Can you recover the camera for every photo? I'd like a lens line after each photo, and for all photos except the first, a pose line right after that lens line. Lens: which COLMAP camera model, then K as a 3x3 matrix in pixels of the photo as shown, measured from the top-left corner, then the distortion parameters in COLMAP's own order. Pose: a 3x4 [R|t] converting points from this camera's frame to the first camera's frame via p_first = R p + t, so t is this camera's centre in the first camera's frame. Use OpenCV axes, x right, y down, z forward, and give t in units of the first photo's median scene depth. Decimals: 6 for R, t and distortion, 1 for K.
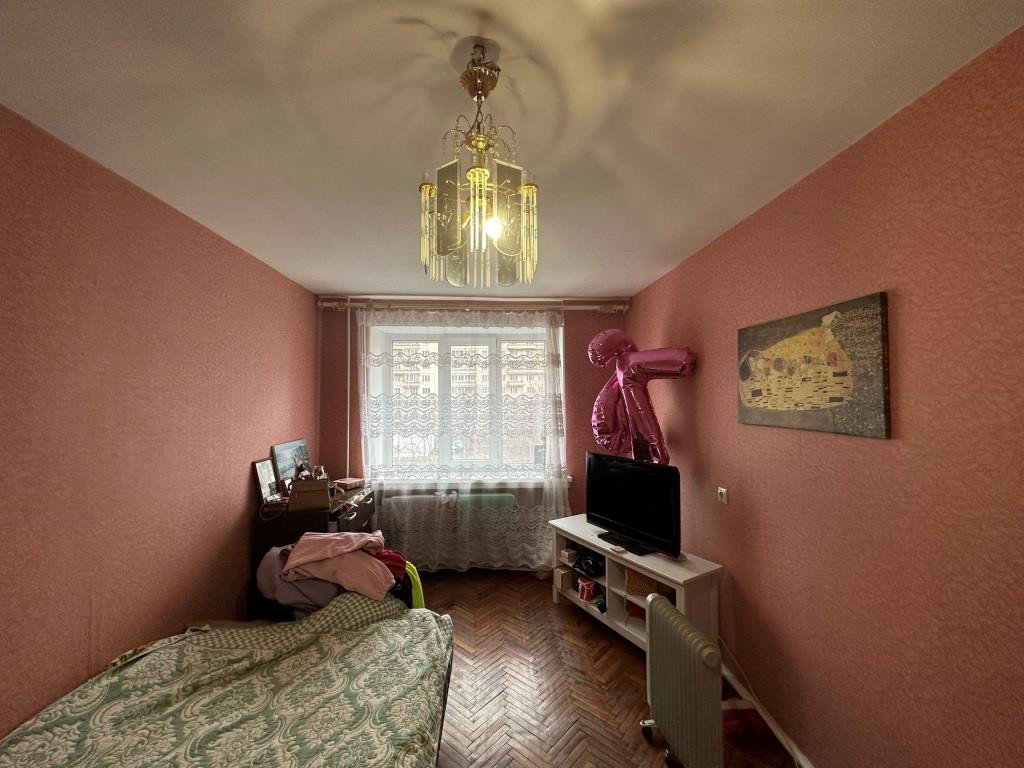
lens RADIAL K [[408.2, 0, 512.2], [0, 408.2, 383.7], [0, 0, 1]] dist [-0.000743, 0.000136]
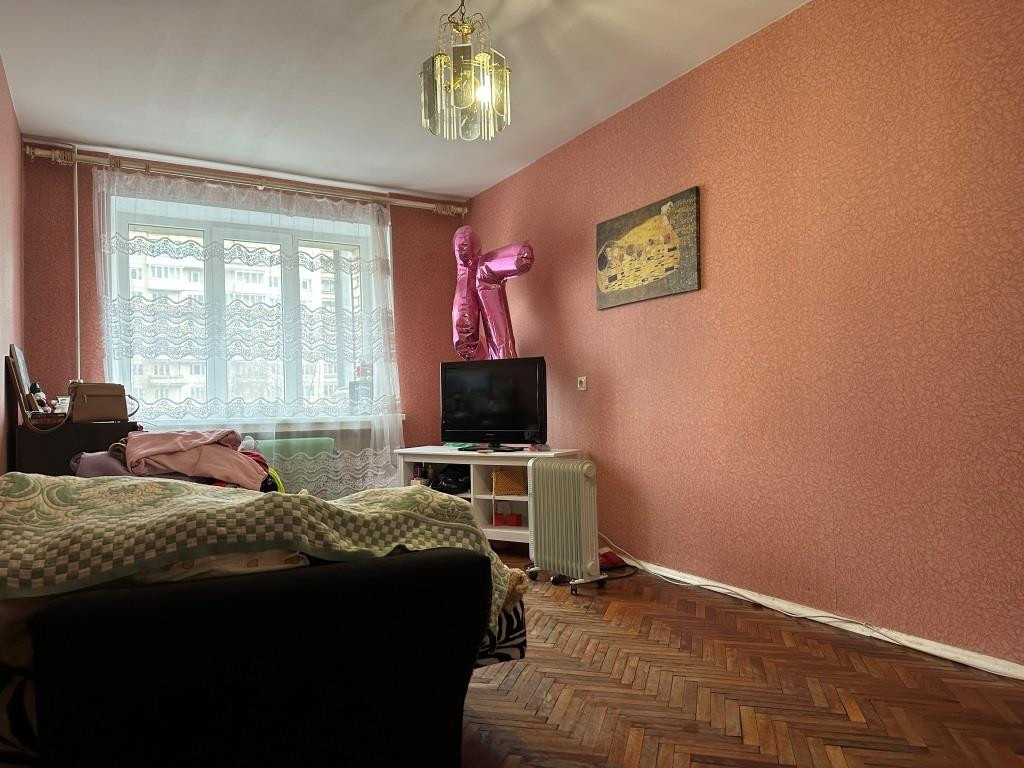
lens RADIAL K [[712.3, 0, 514.1], [0, 712.3, 395.0], [0, 0, 1]] dist [0.089311, -0.100181]
pose [[0.894136, -0.009650, 0.447691, -0.405149], [0.004243, 0.999905, 0.013080, 0.239302], [-0.447775, -0.009796, 0.894093, -0.494429]]
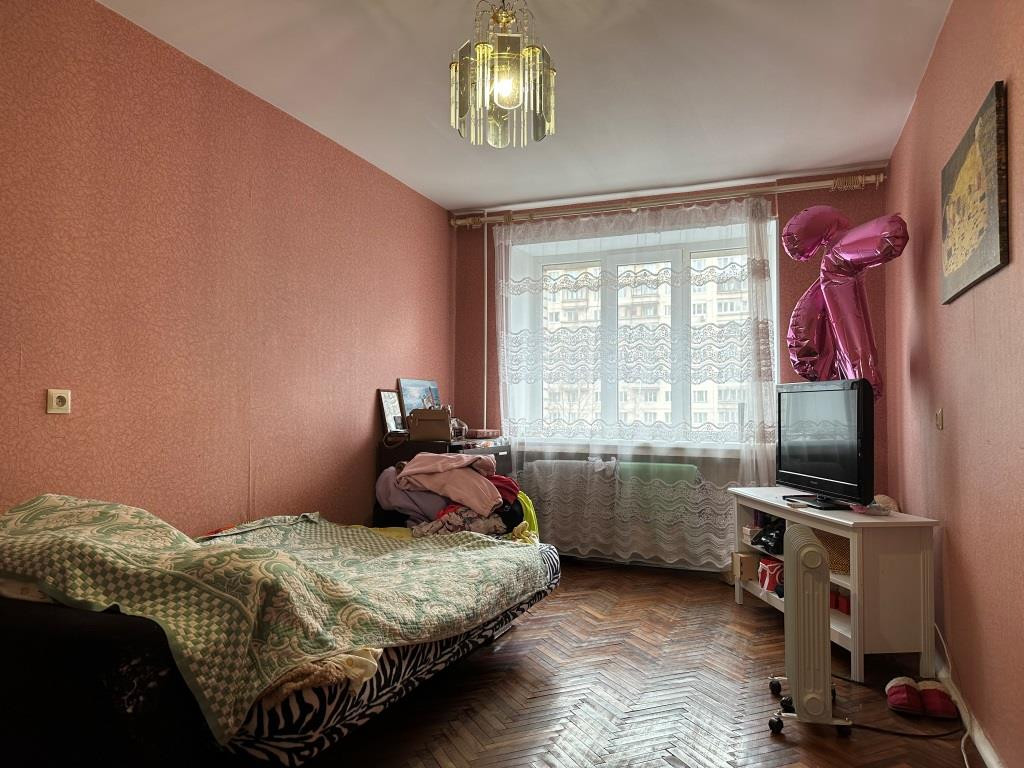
lens RADIAL K [[712.3, 0, 512.0], [0, 712.3, 389.2], [0, 0, 1]] dist [0.089311, -0.100181]
pose [[0.907753, -0.004336, -0.419484, 0.321664], [0.004811, 0.999988, 0.000074, 0.189560], [0.419478, -0.002086, 0.907763, -0.347919]]
